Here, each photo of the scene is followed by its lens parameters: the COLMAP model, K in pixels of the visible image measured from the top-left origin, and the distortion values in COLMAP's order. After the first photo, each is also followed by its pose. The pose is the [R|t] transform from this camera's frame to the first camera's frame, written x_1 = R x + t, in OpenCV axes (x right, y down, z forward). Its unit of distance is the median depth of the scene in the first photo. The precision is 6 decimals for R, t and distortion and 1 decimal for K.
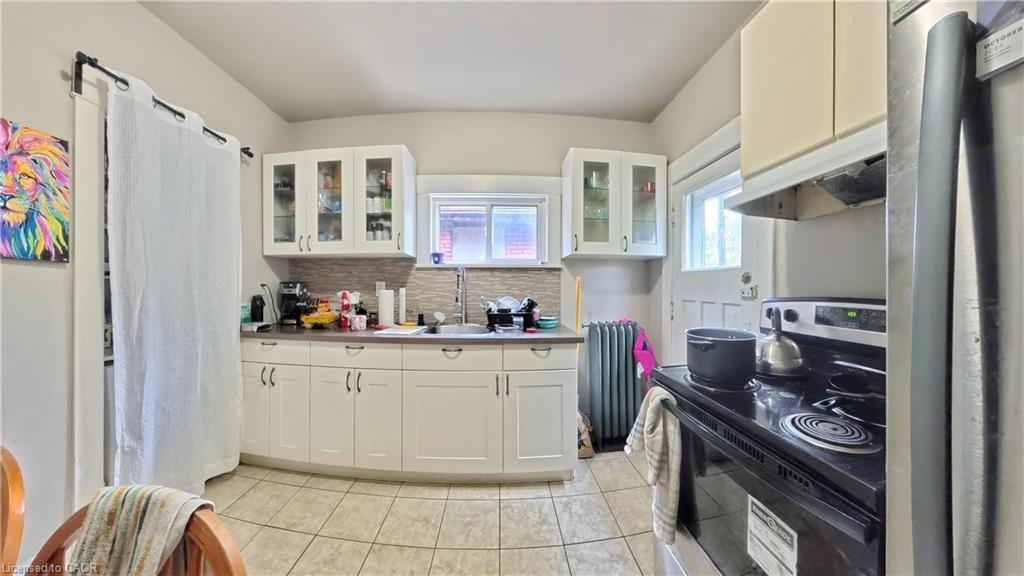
lens RADIAL K [[436.8, 0, 512.0], [0, 436.8, 288.0], [0, 0, 1]] dist [-0.000494, 0.000155]
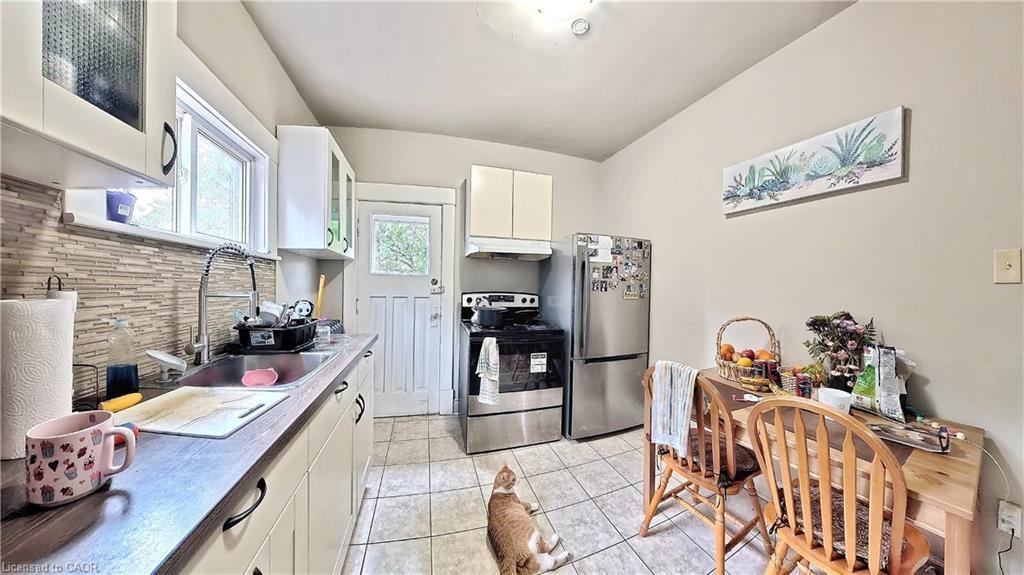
lens RADIAL K [[436.8, 0, 512.0], [0, 436.8, 287.5], [0, 0, 1]] dist [-0.000494, 0.000155]
pose [[-0.533754, -0.013535, 0.845532, -0.708535], [-0.017195, 0.999839, 0.005151, -0.009644], [-0.845465, -0.011789, -0.533900, 0.990067]]
